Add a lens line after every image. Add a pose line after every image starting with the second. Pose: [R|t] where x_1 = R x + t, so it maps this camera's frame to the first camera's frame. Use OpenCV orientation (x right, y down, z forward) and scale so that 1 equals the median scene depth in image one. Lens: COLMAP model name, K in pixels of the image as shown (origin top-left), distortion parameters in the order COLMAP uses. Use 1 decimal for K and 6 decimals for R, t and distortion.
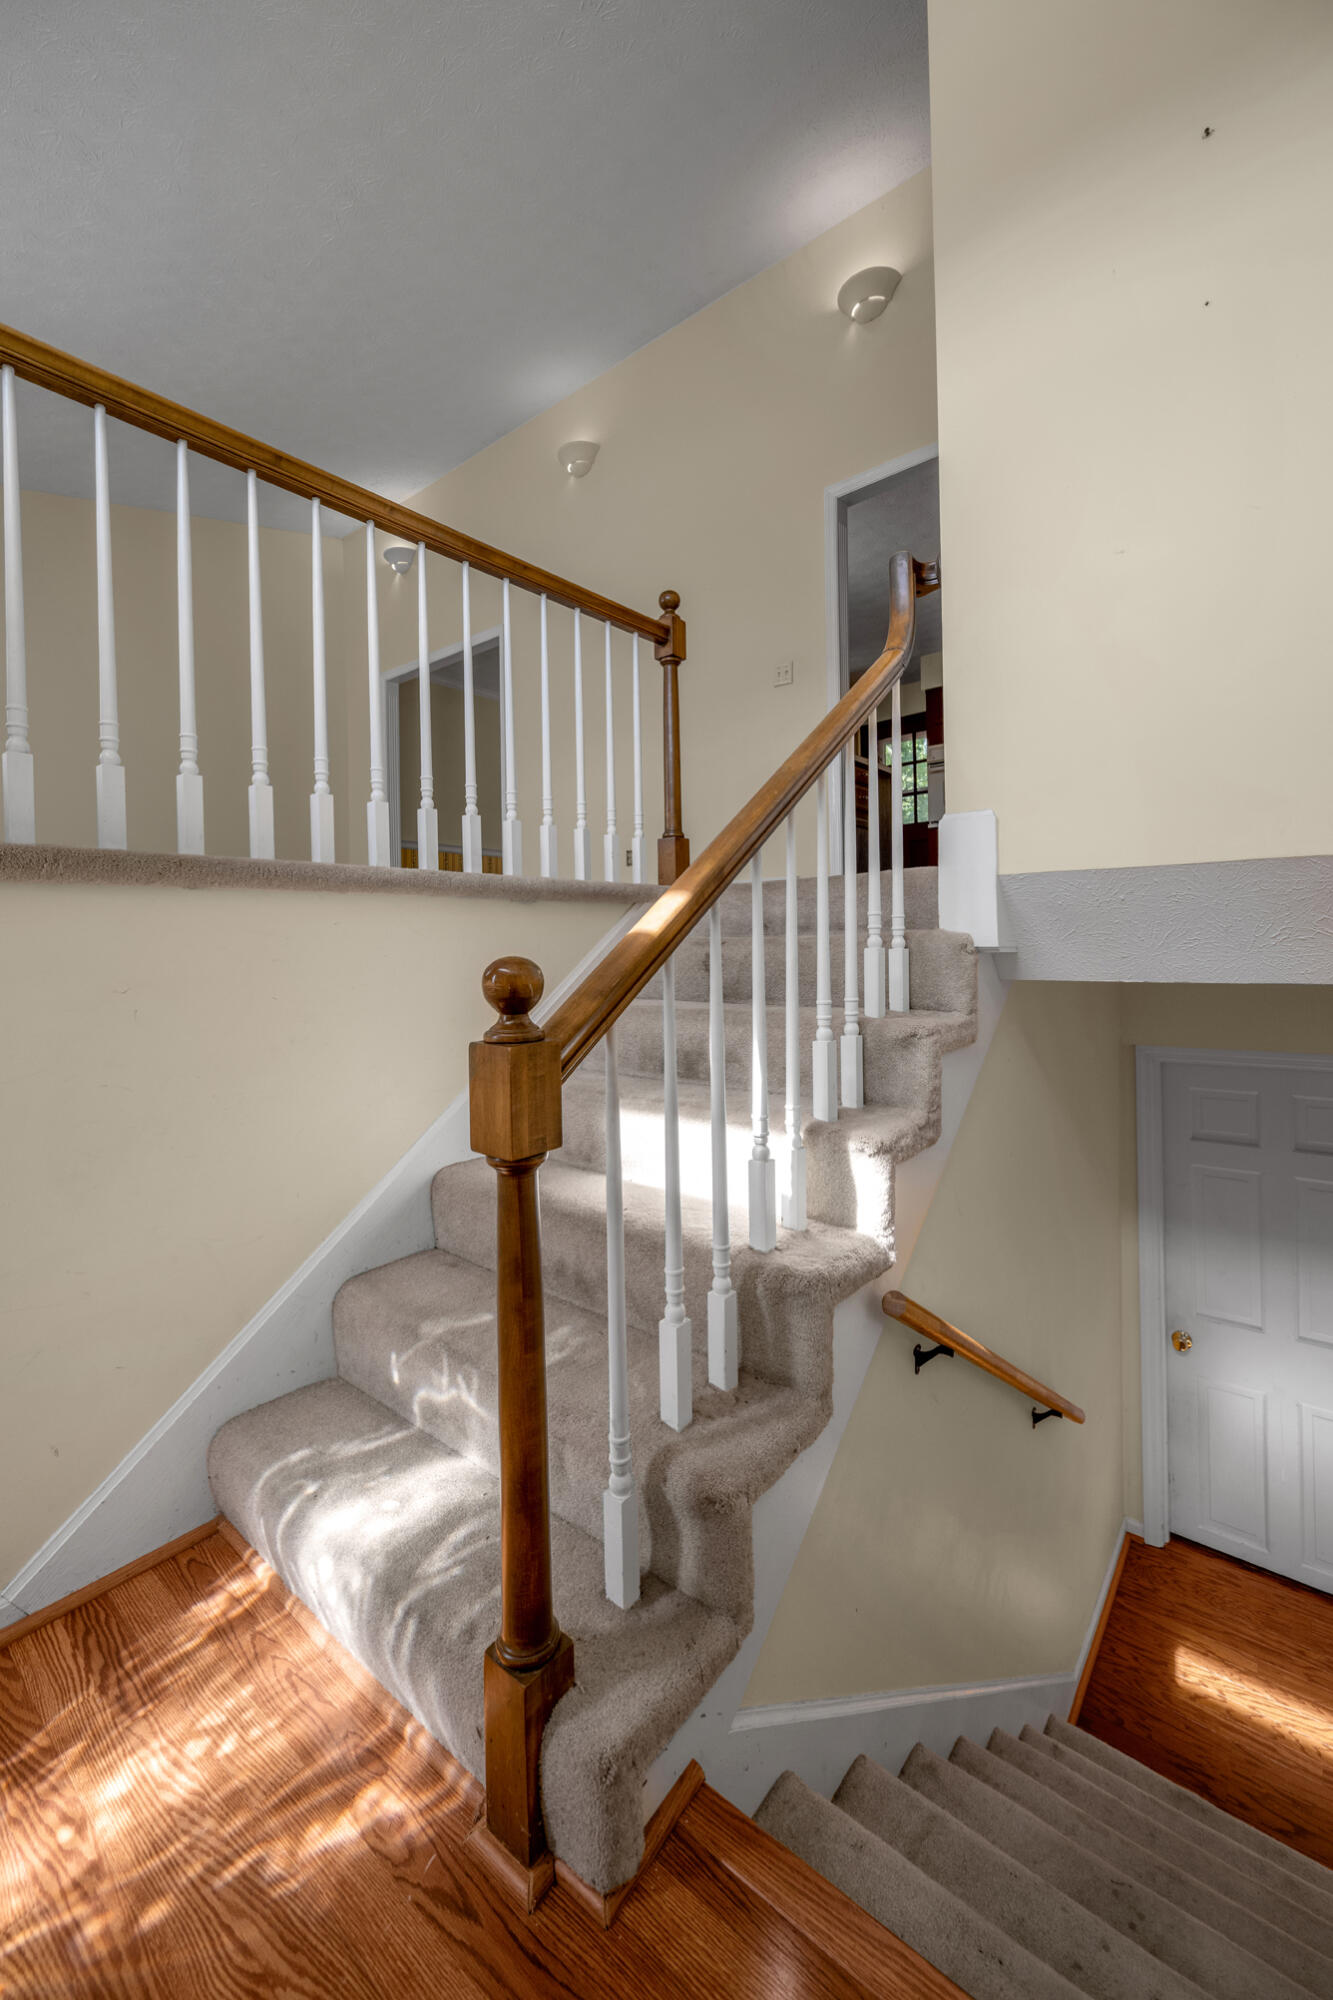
lens RADIAL K [[784.7, 0, 675.2], [0, 784.7, 1000.8], [0, 0, 1]] dist [0.002227, 0.000476]
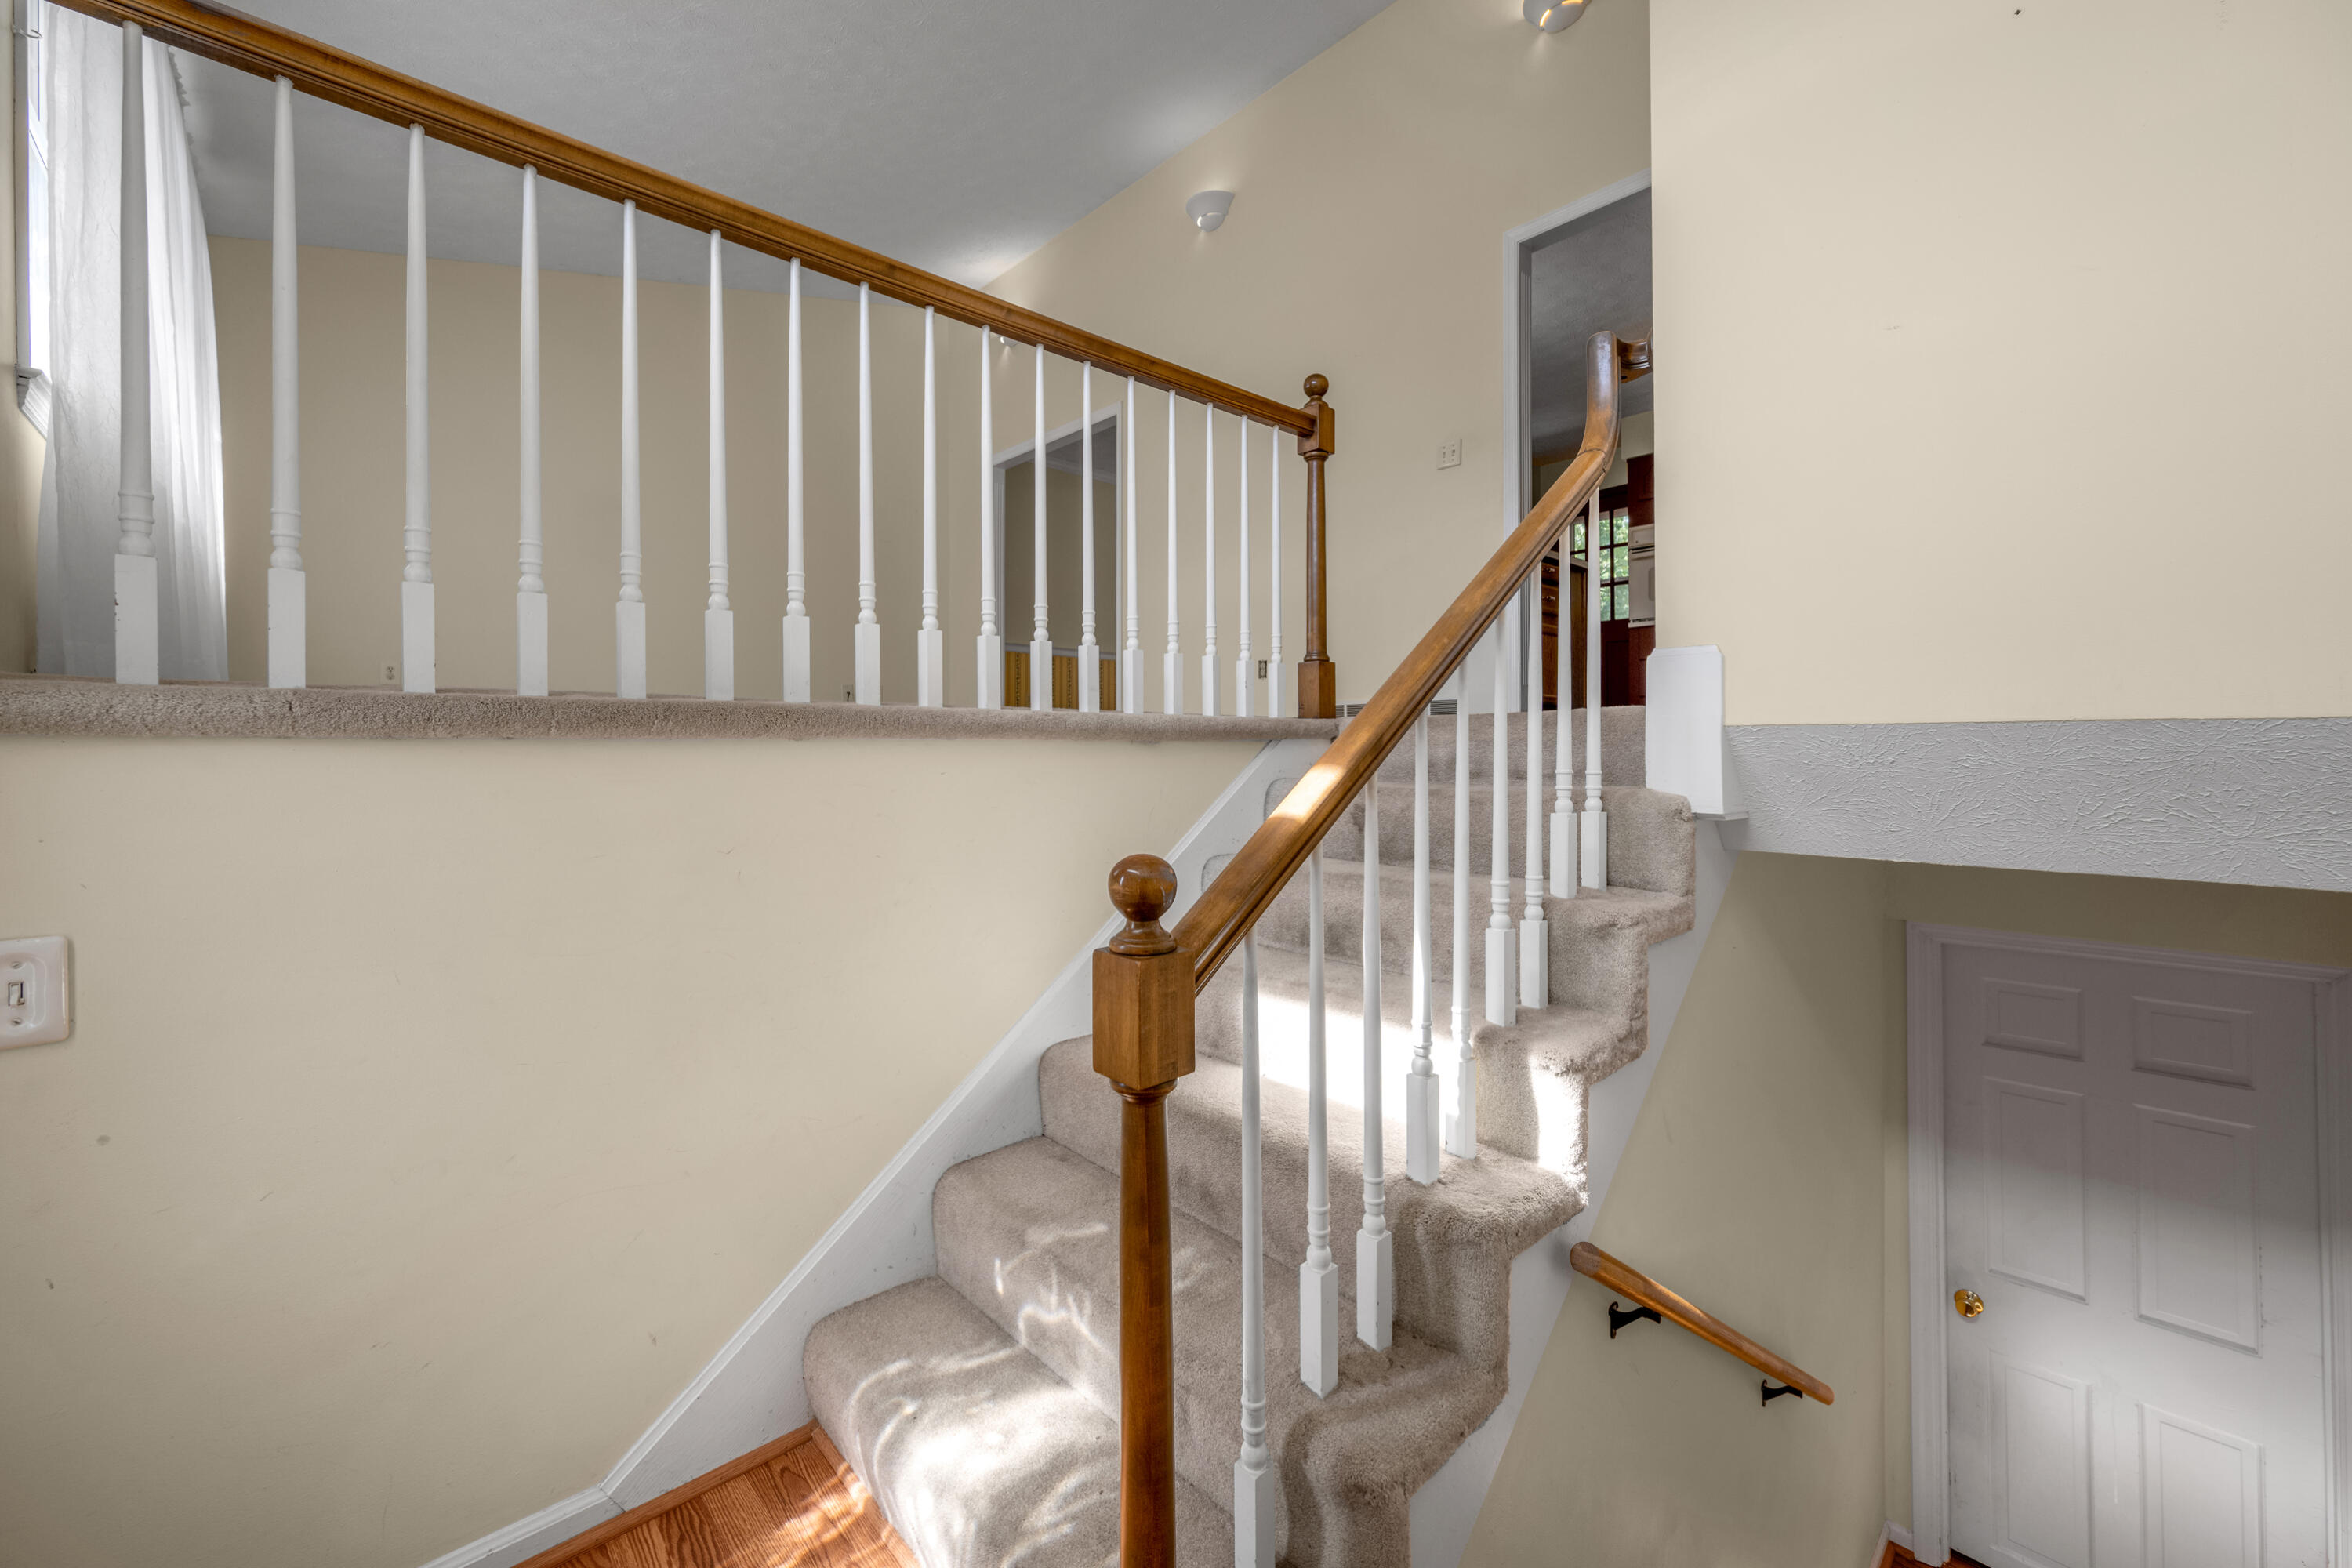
lens RADIAL K [[922.8, 0, 1179.7], [0, 922.8, 768.8], [0, 0, 1]] dist [0.002227, 0.000476]
pose [[0.991041, 0.013456, -0.132881, -0.020158], [-0.014513, 0.999870, -0.006988, -0.105562], [0.132770, 0.008854, 0.991107, -0.022313]]
